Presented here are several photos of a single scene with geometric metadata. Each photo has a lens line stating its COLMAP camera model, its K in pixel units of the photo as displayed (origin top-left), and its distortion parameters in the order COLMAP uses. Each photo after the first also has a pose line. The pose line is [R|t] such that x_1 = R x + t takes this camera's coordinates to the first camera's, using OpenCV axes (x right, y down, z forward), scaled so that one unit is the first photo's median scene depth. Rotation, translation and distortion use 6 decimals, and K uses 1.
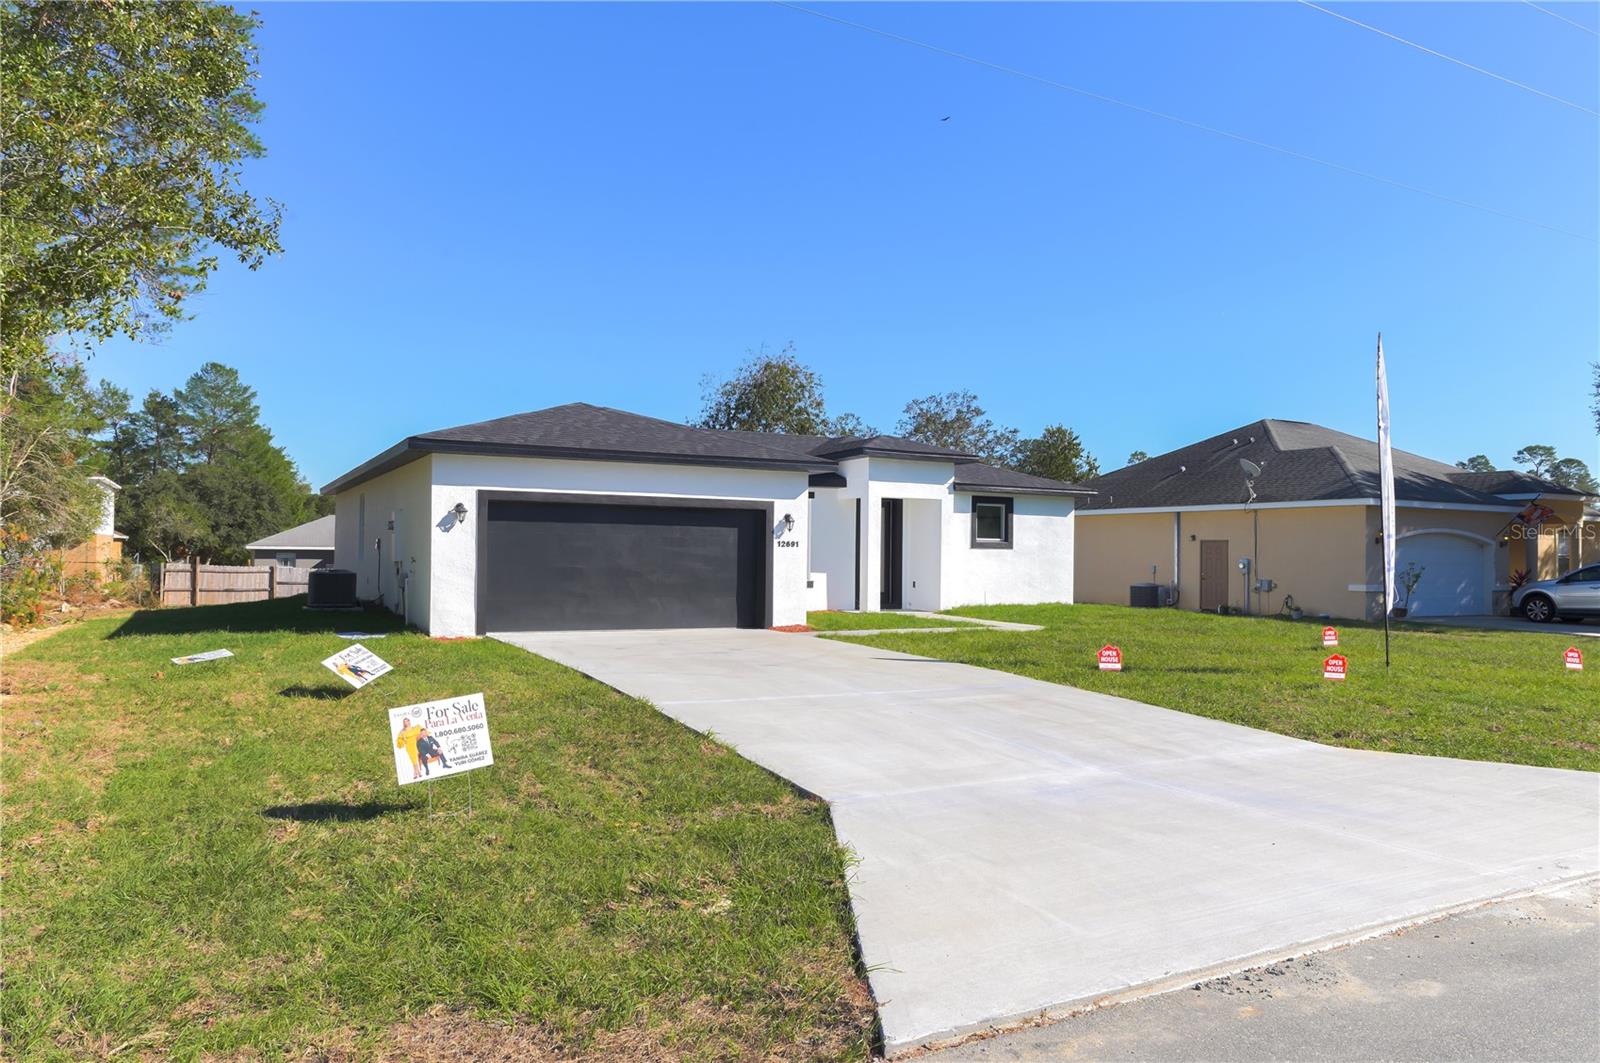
lens RADIAL K [[1093.5, 0, 784.3], [0, 1093.5, 529.5], [0, 0, 1]] dist [-0.002834, -0.005474]
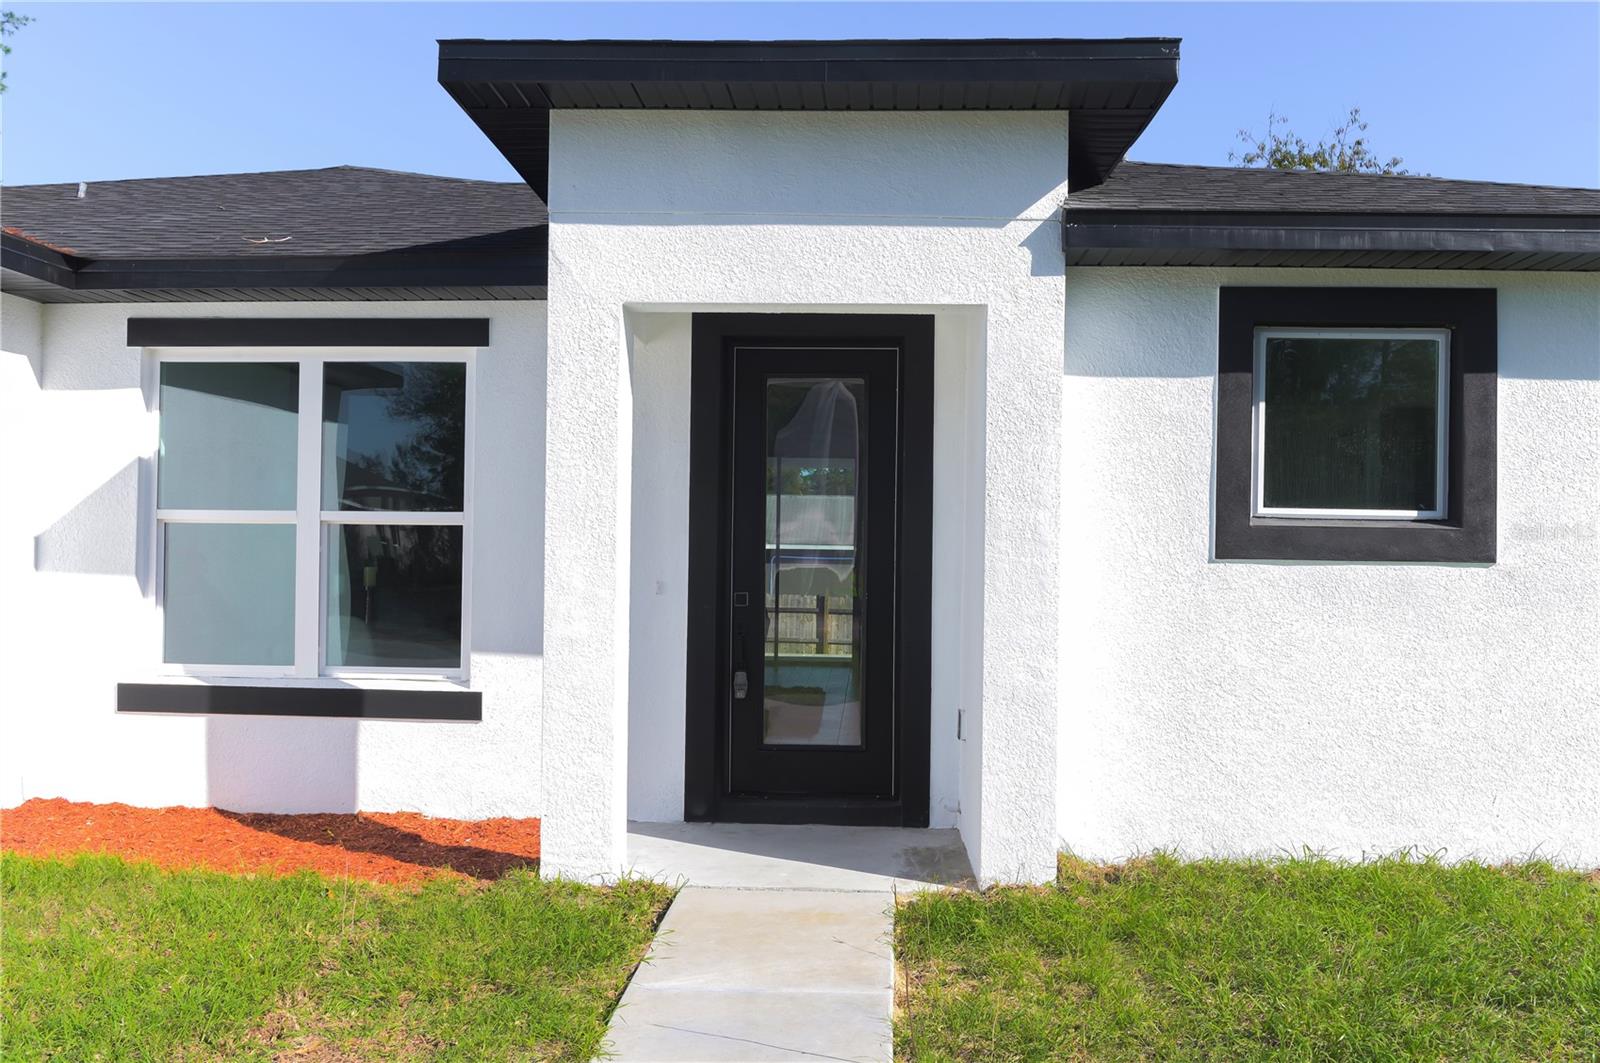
lens RADIAL K [[1426.4, 0, 800.0], [0, 1426.4, 531.5], [0, 0, 1]] dist [-0.008247, -0.005554]
pose [[0.861826, -0.003082, -0.507194, 0.307707], [0.006175, 0.999971, 0.004416, 0.014155], [0.507166, -0.006938, 0.861820, 0.972846]]
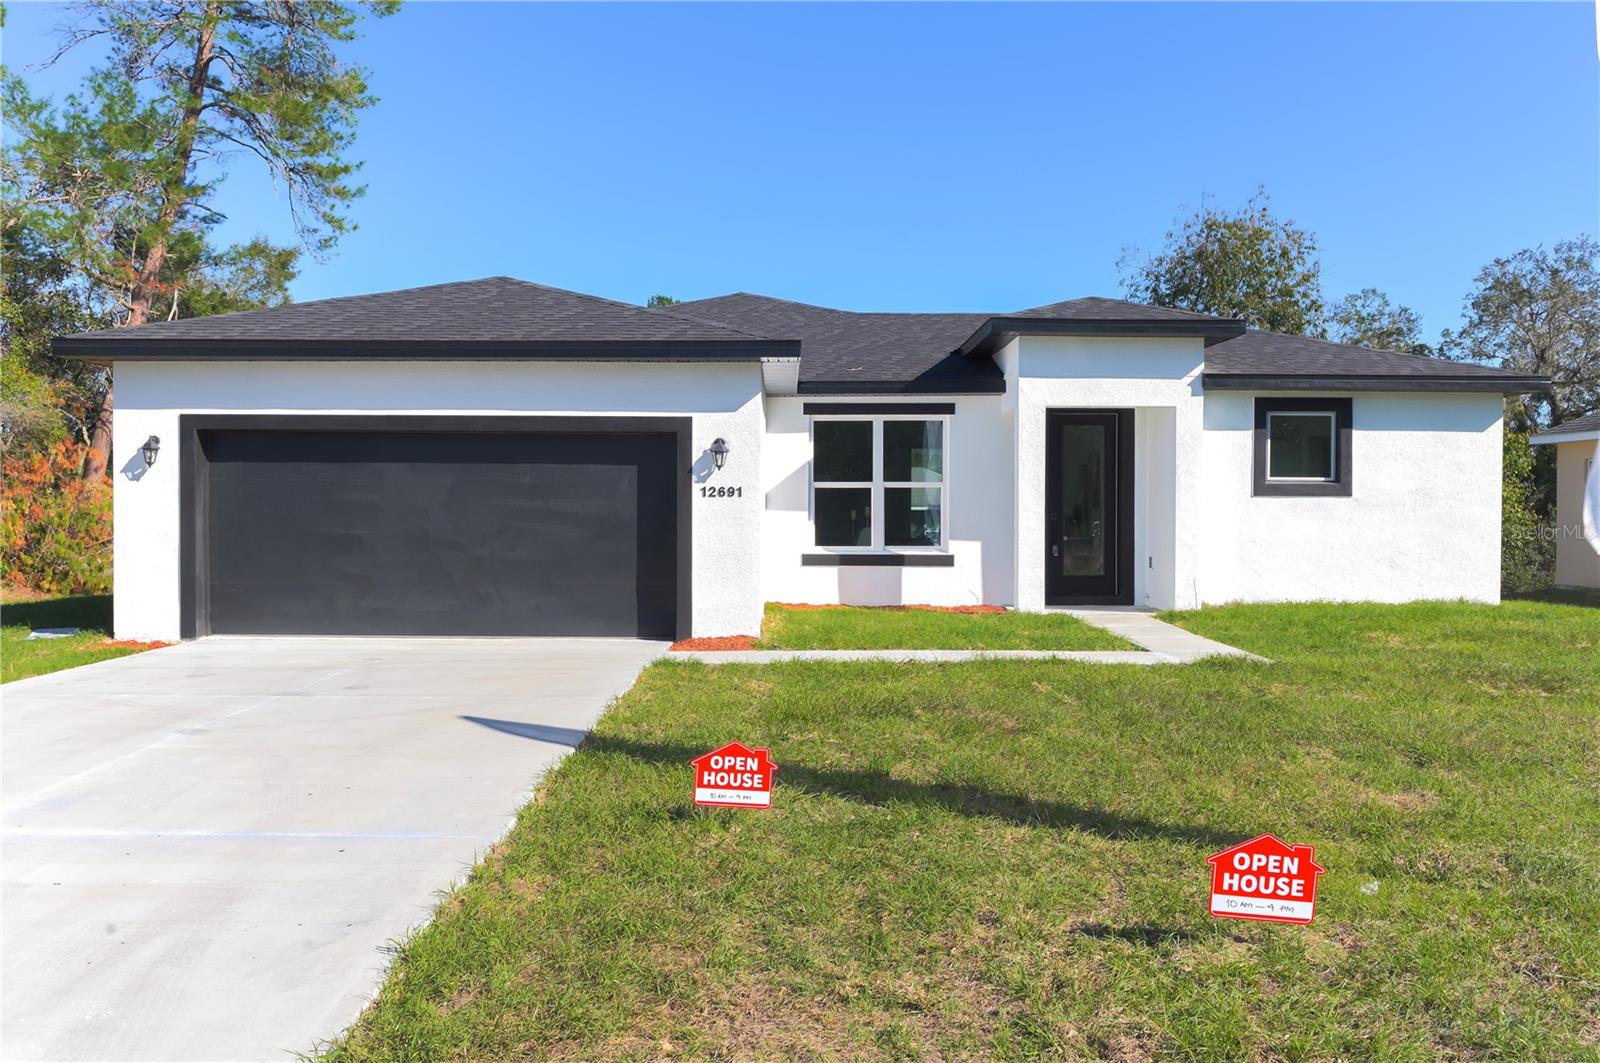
lens RADIAL K [[1354.4, 0, 797.0], [0, 1354.4, 528.6], [0, 0, 1]] dist [-0.005528, -0.008404]
pose [[0.889772, -0.002003, -0.456401, 0.359069], [0.018071, 0.999361, 0.030843, 0.011412], [0.456048, -0.035691, 0.889239, 0.398176]]
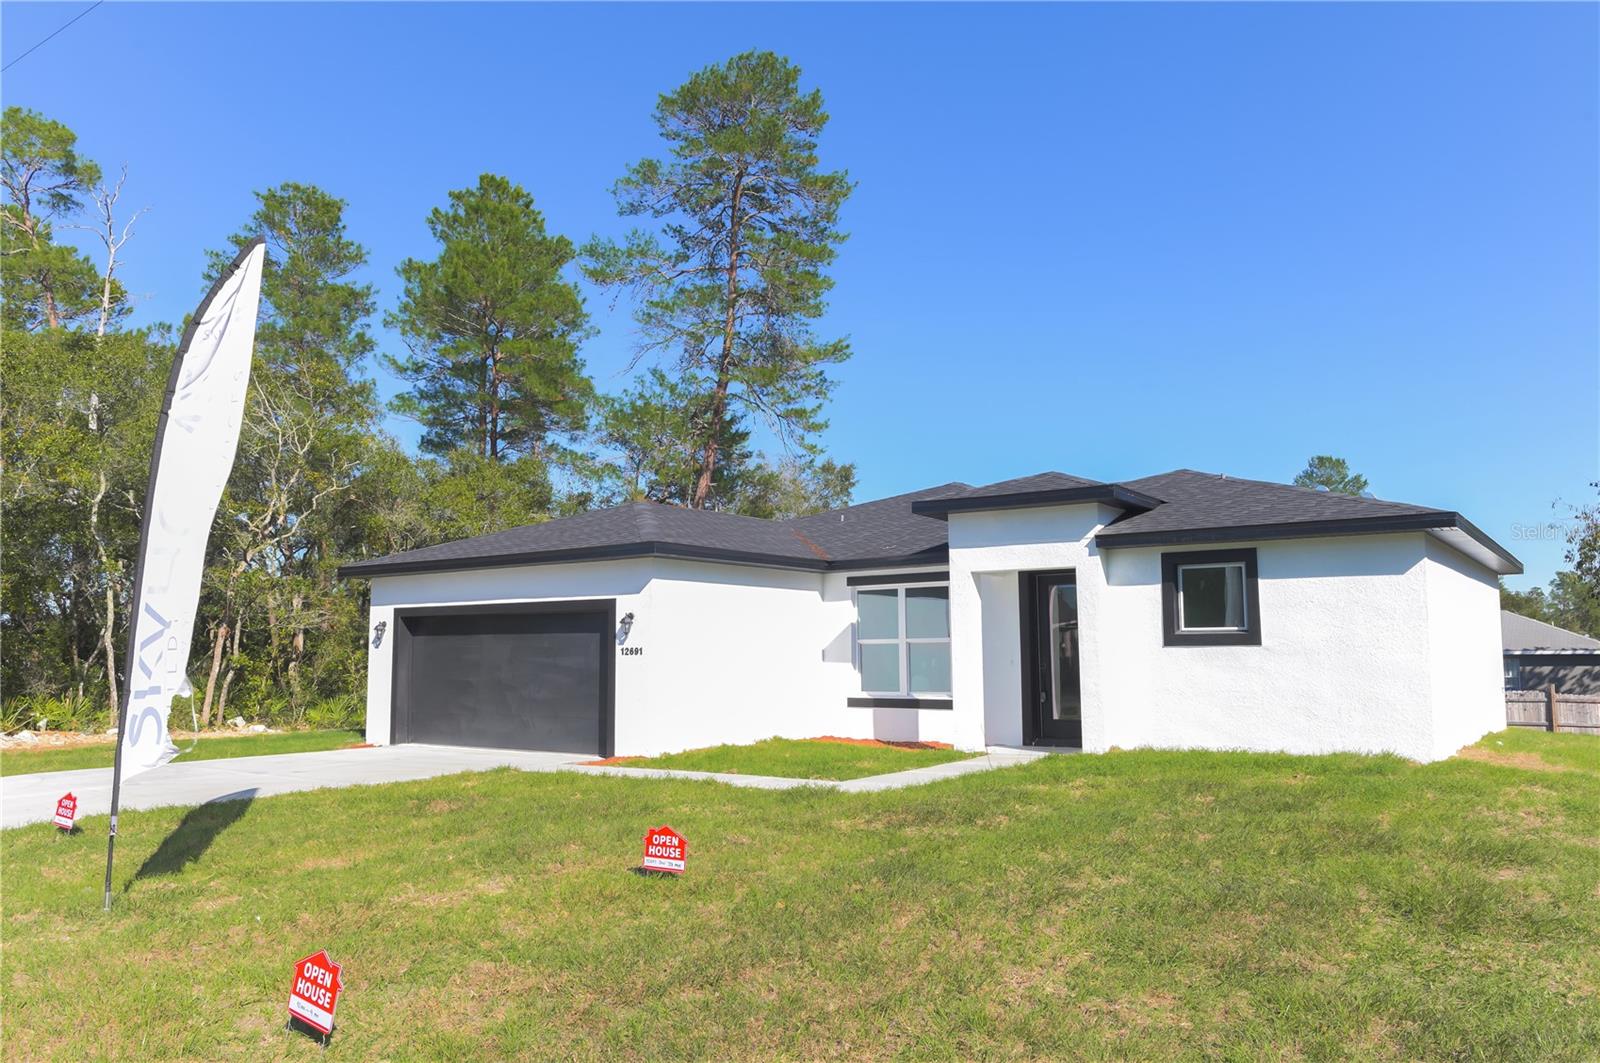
lens RADIAL K [[1174.3, 0, 803.4], [0, 1174.3, 534.1], [0, 0, 1]] dist [-0.019753, -0.006399]
pose [[0.462436, -0.106862, -0.880189, 0.815722], [0.033015, 0.994097, -0.103346, 0.021009], [0.886038, 0.018732, 0.463235, 0.721832]]
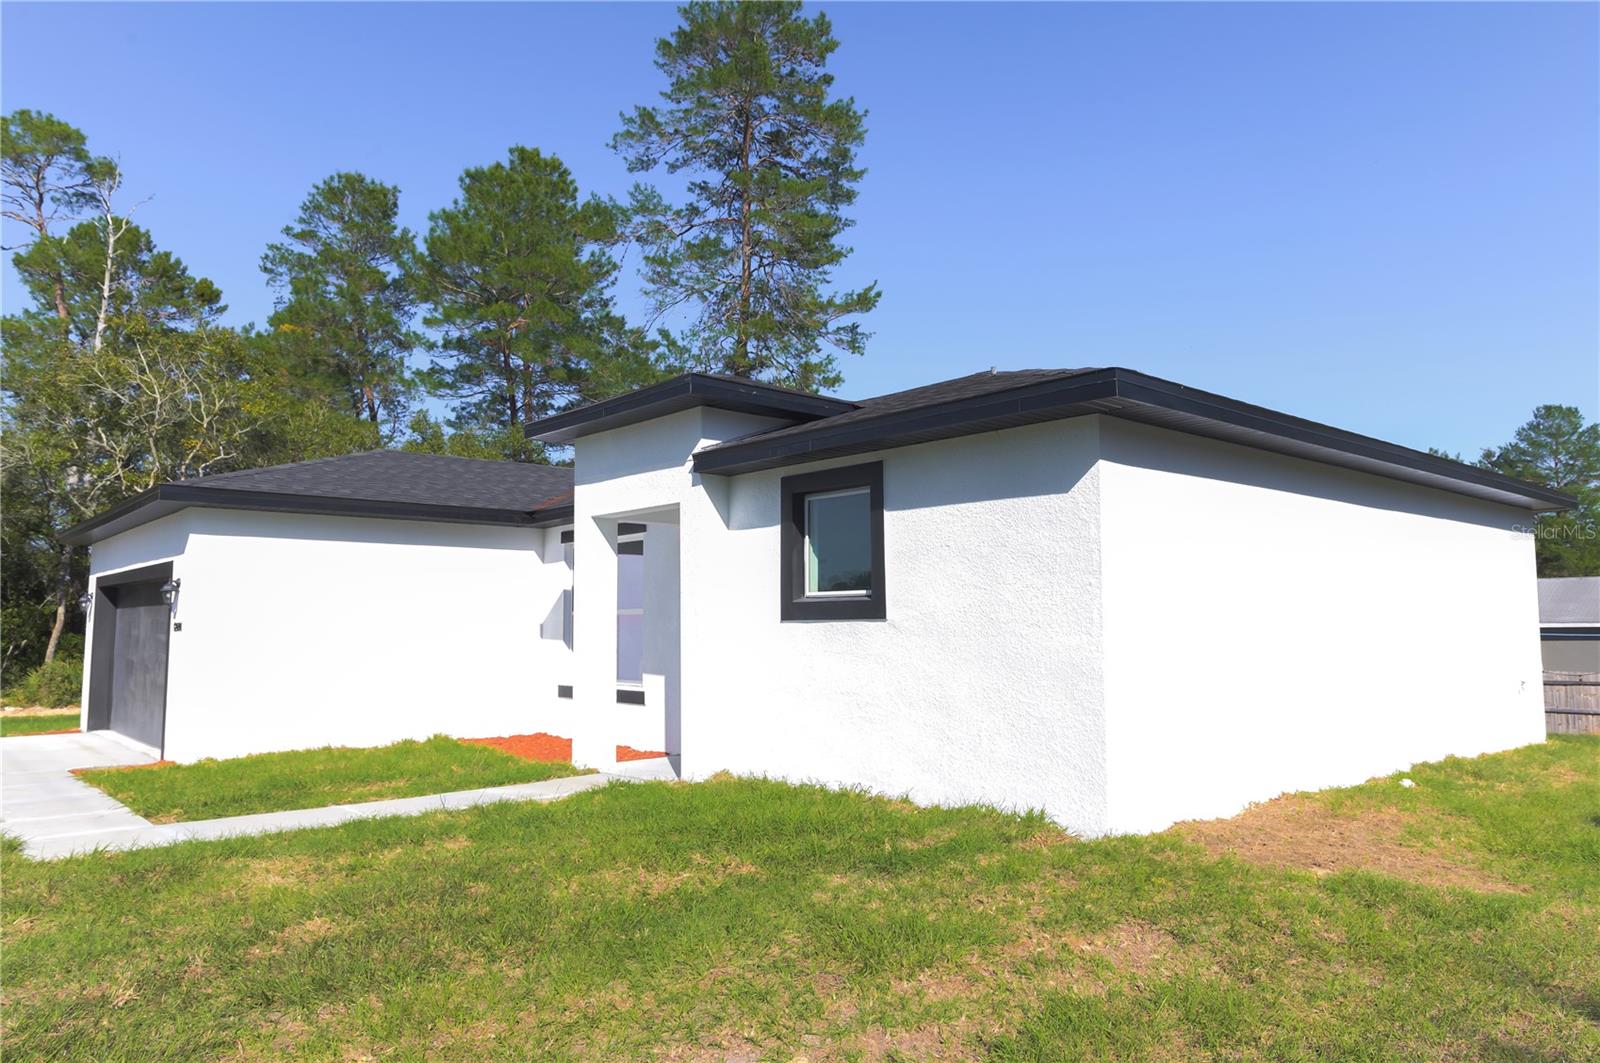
lens RADIAL K [[1075.0, 0, 800.0], [0, 1075.0, 531.5], [0, 0, 1]] dist [-0.006216, -0.003354]
pose [[0.246089, -0.100002, -0.964075, 0.683252], [0.031996, 0.994959, -0.095039, 0.028758], [0.968719, -0.007459, 0.248048, 1.197698]]
